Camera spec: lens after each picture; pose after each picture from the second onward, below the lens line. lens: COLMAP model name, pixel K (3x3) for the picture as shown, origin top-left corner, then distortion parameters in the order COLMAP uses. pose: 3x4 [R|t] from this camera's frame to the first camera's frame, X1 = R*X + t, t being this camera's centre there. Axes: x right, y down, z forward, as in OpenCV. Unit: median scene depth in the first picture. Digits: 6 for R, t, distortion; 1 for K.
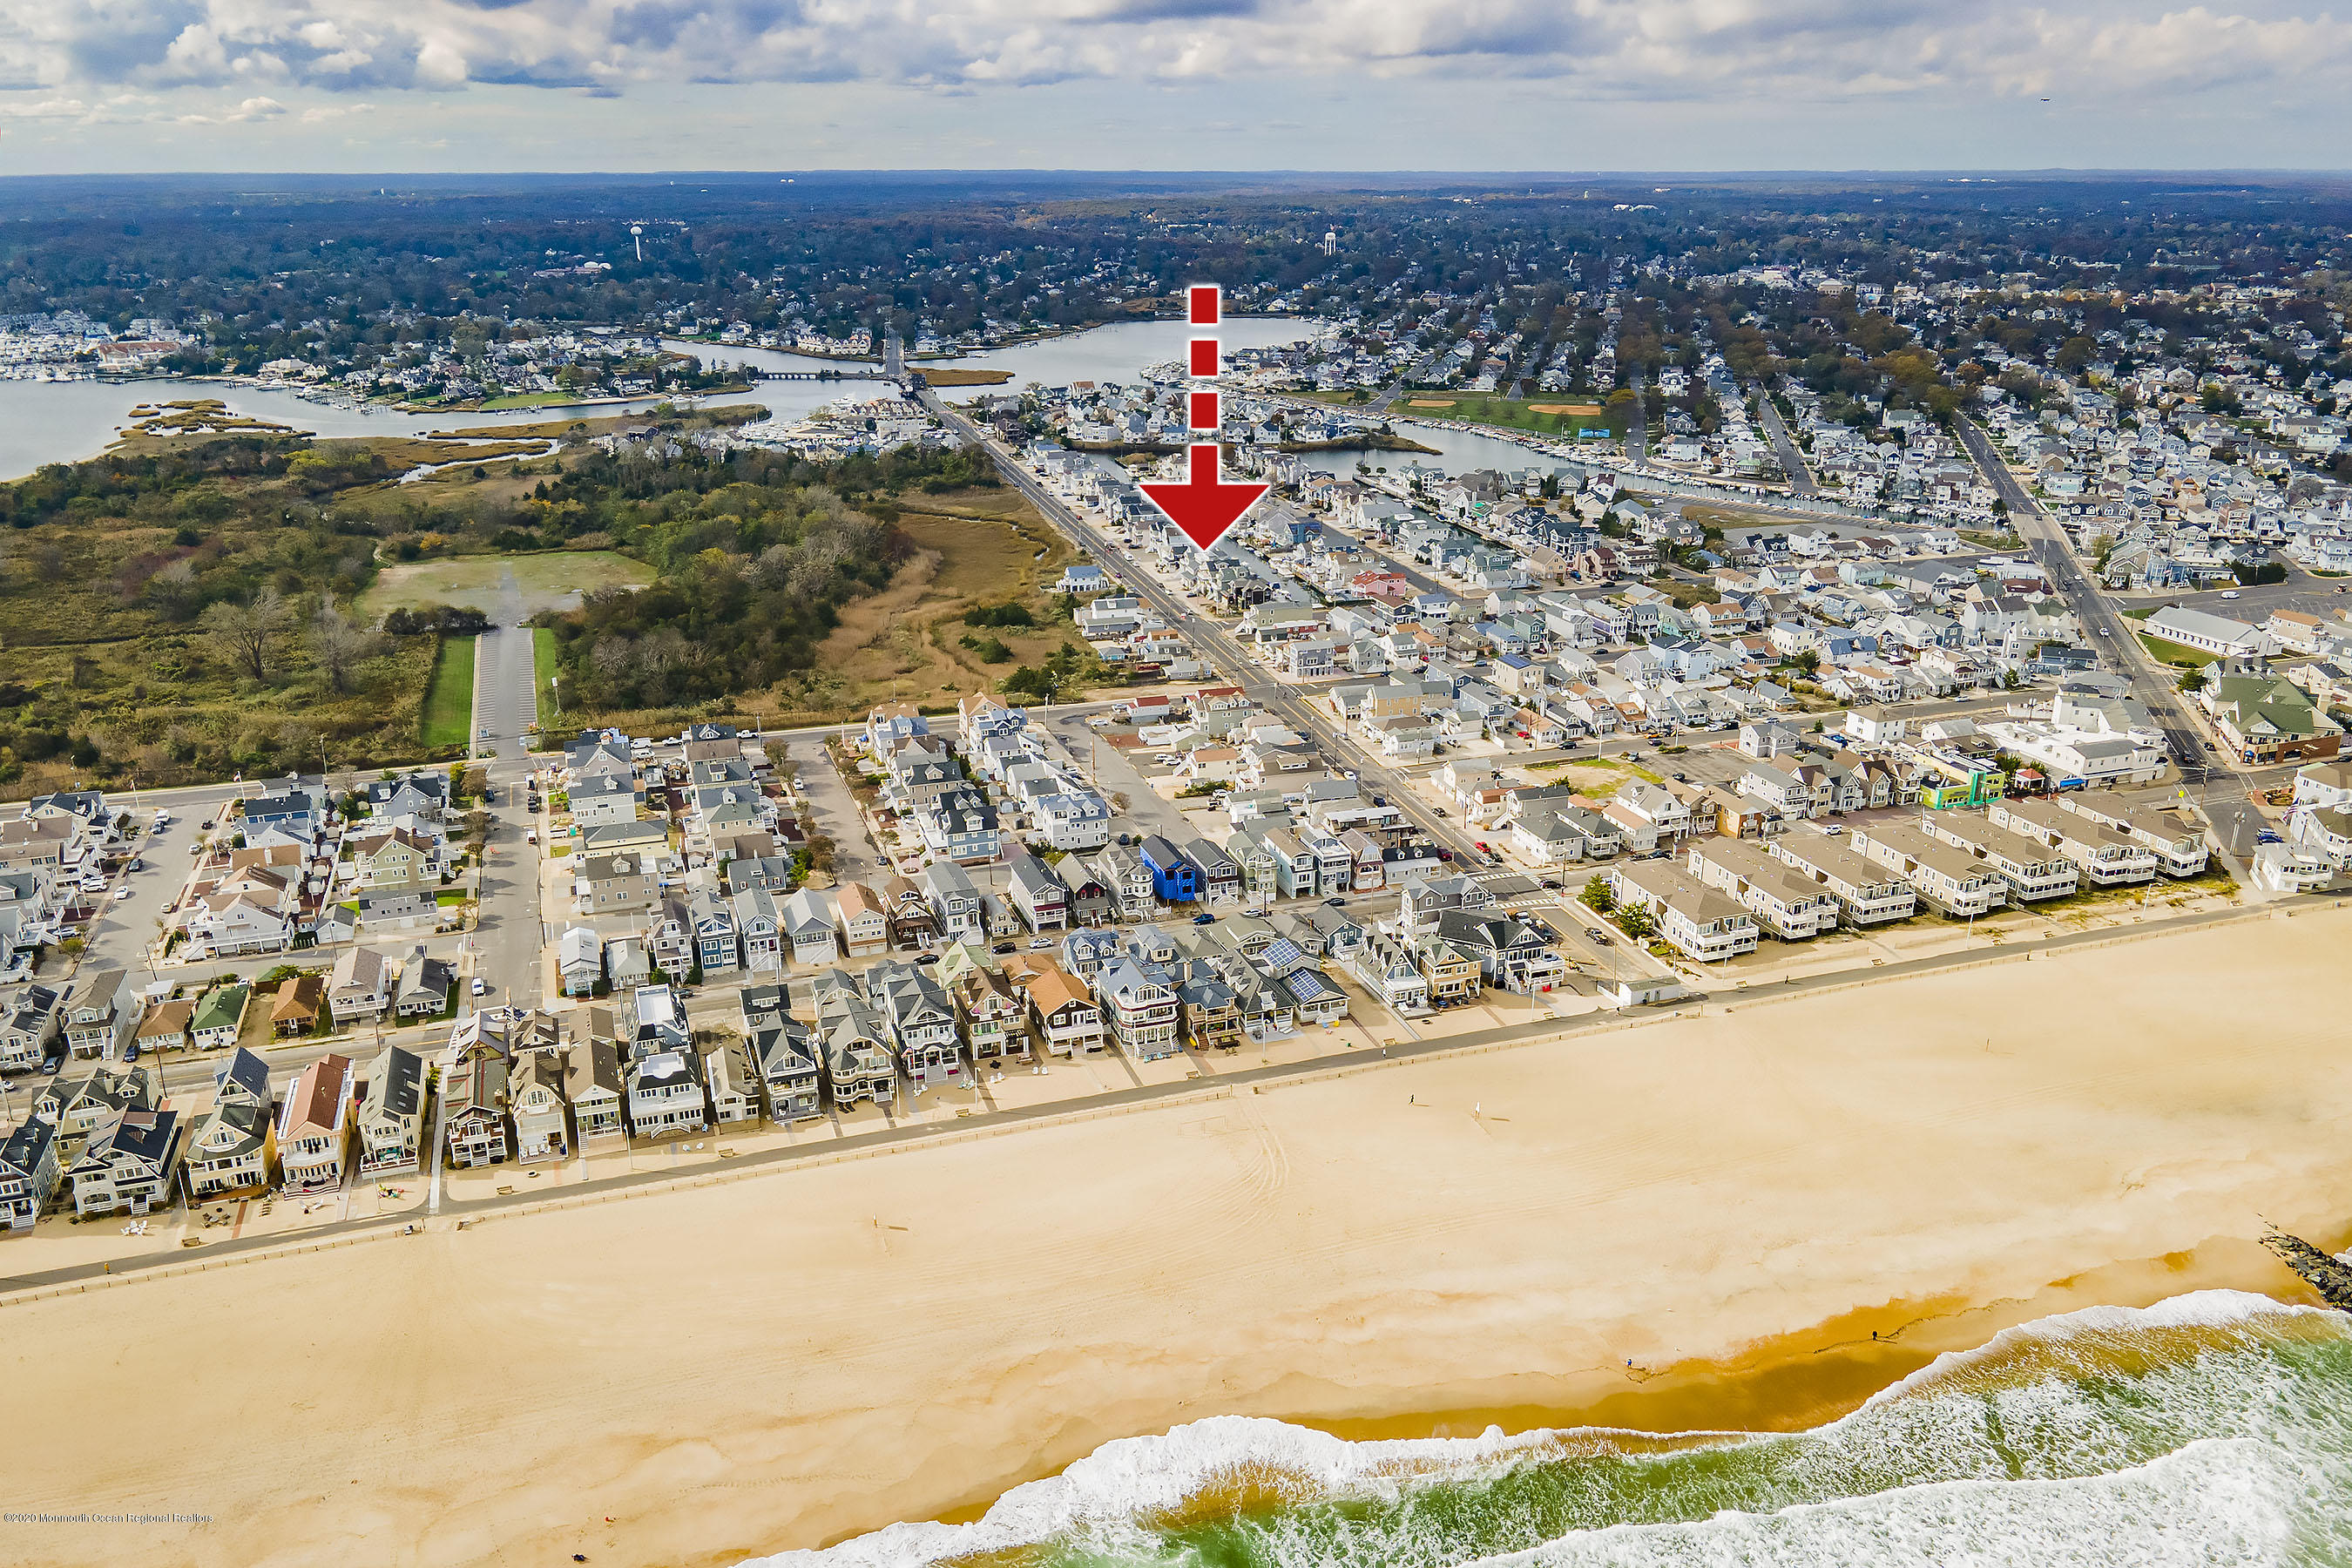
lens RADIAL K [[1760.6, 0, 1181.2], [0, 1760.6, 779.6], [0, 0, 1]] dist [-0.010472, 0.027654]
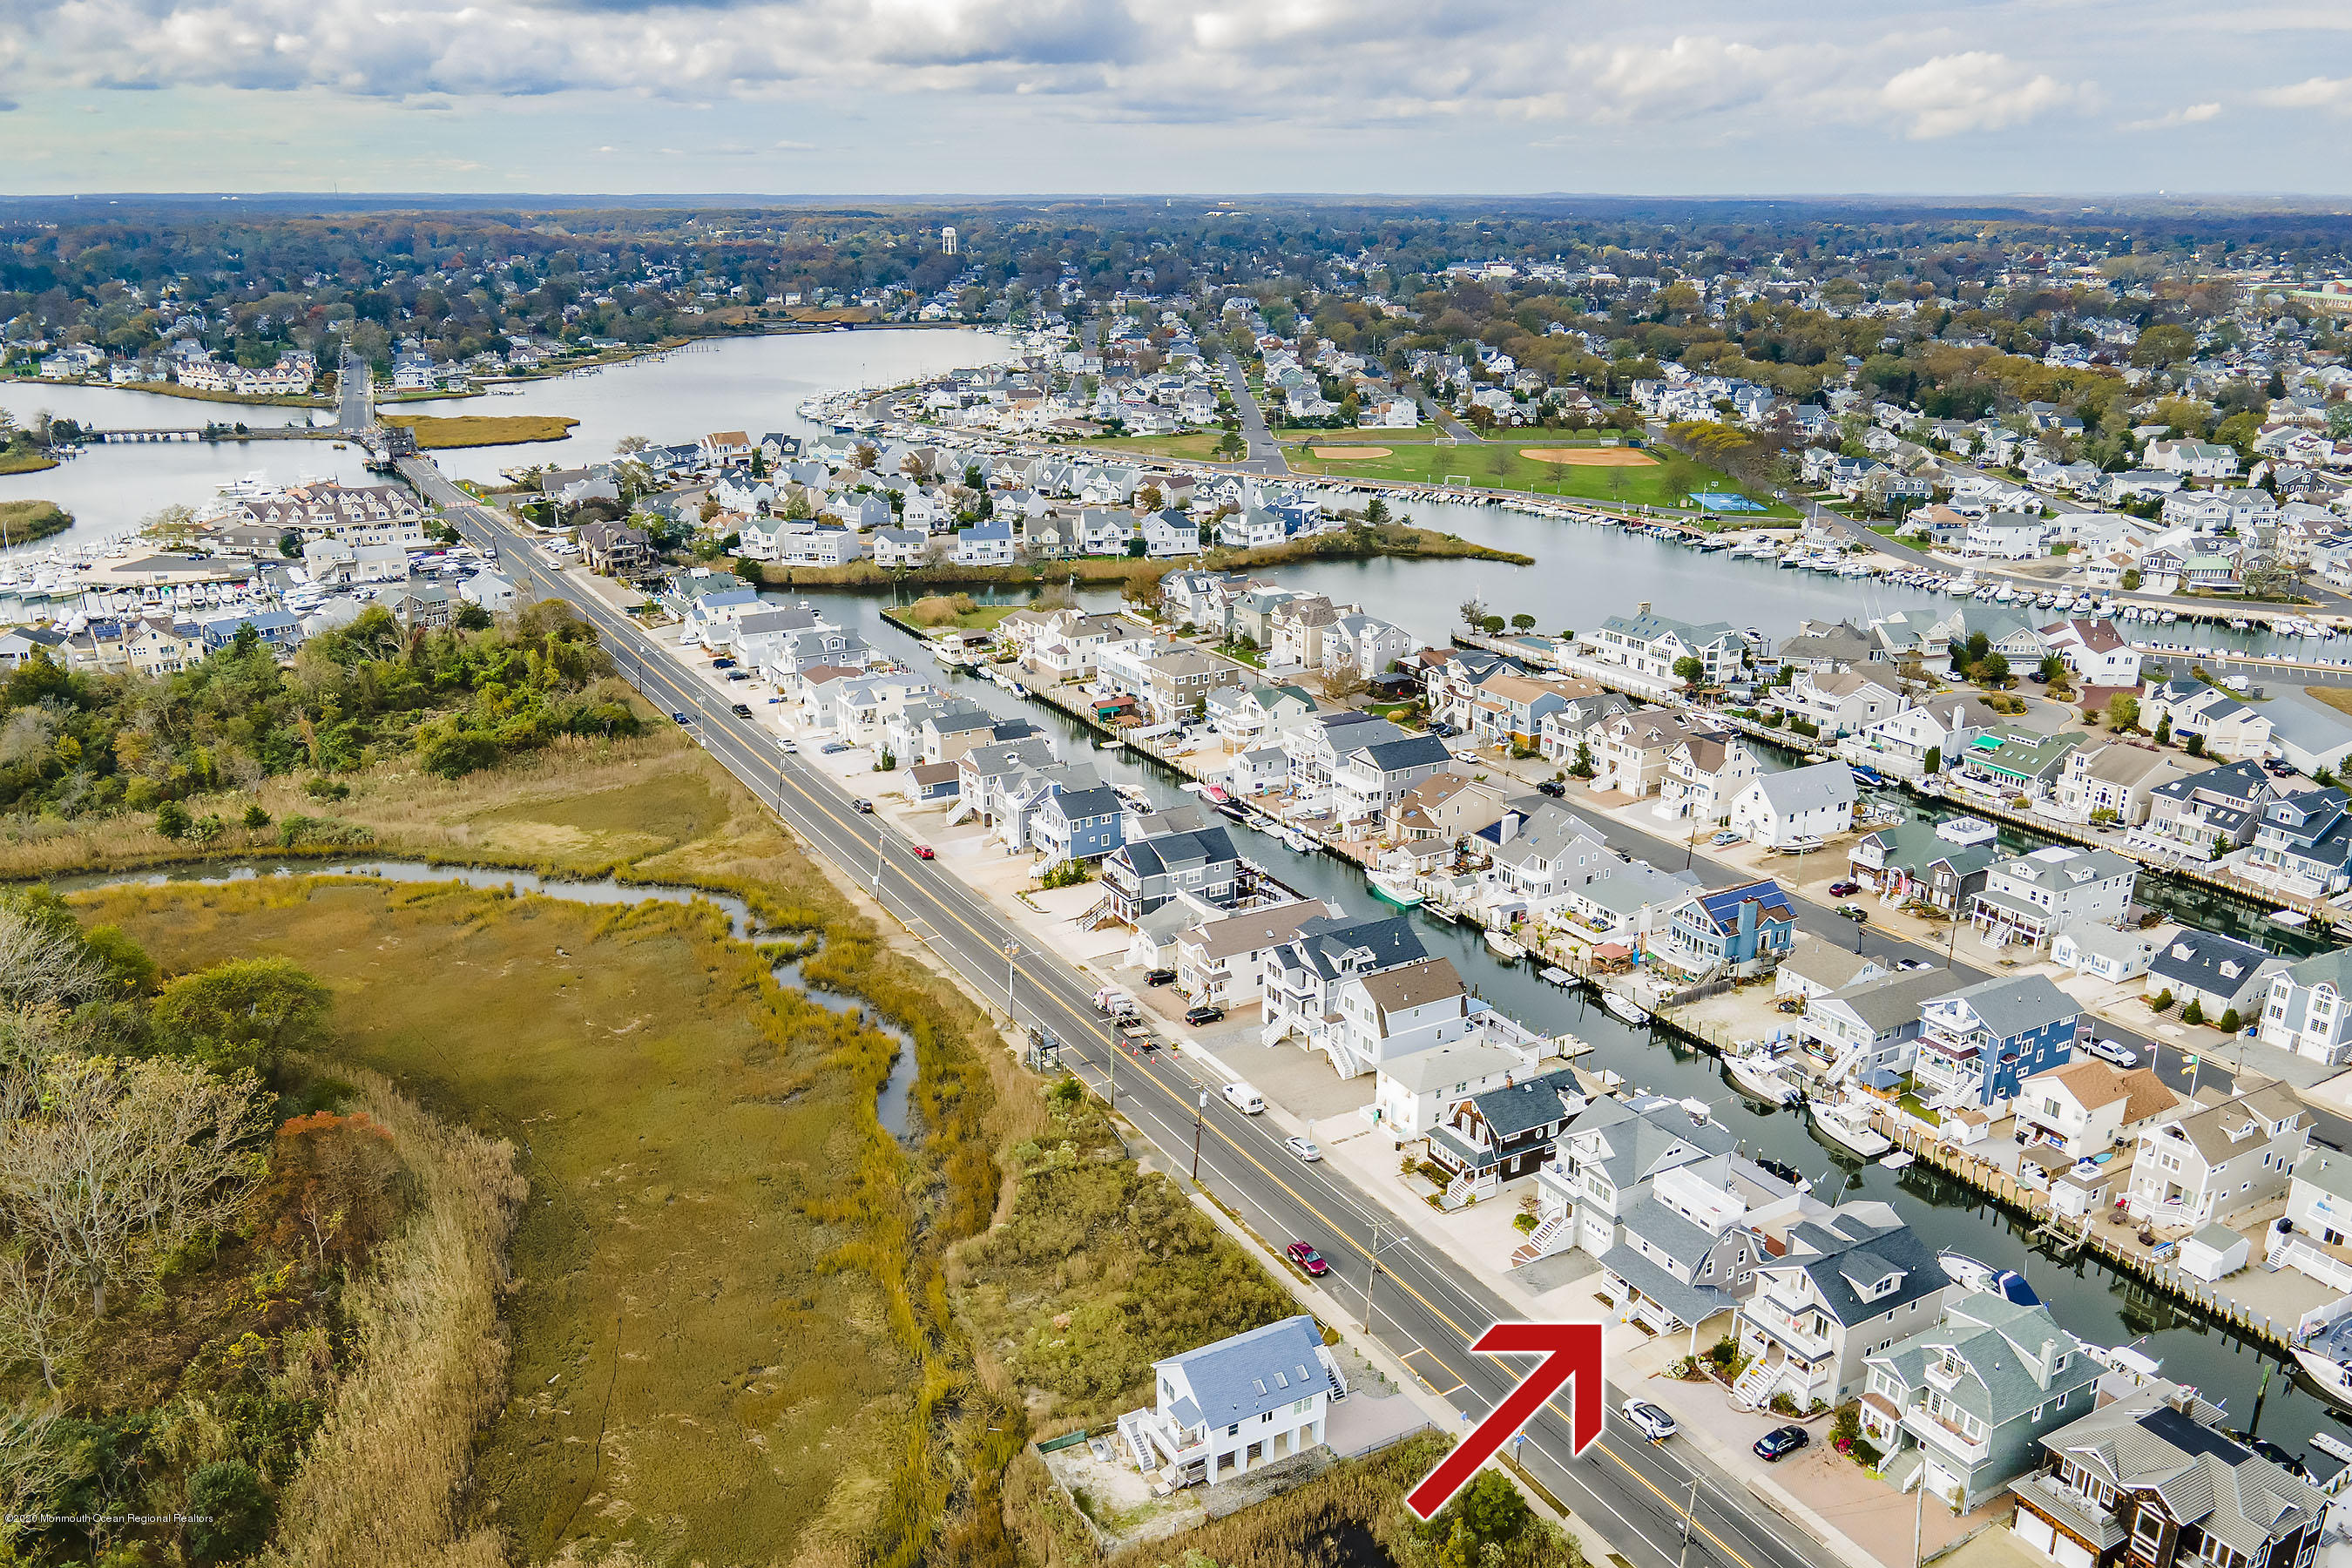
lens RADIAL K [[1760.6, 0, 1174.9], [0, 1760.6, 788.4], [0, 0, 1]] dist [-0.010472, 0.027654]
pose [[0.967013, -0.079531, 0.241992, -0.053177], [0.082039, 0.996629, -0.000290, -0.091025], [-0.241154, 0.020133, 0.970278, 0.382052]]
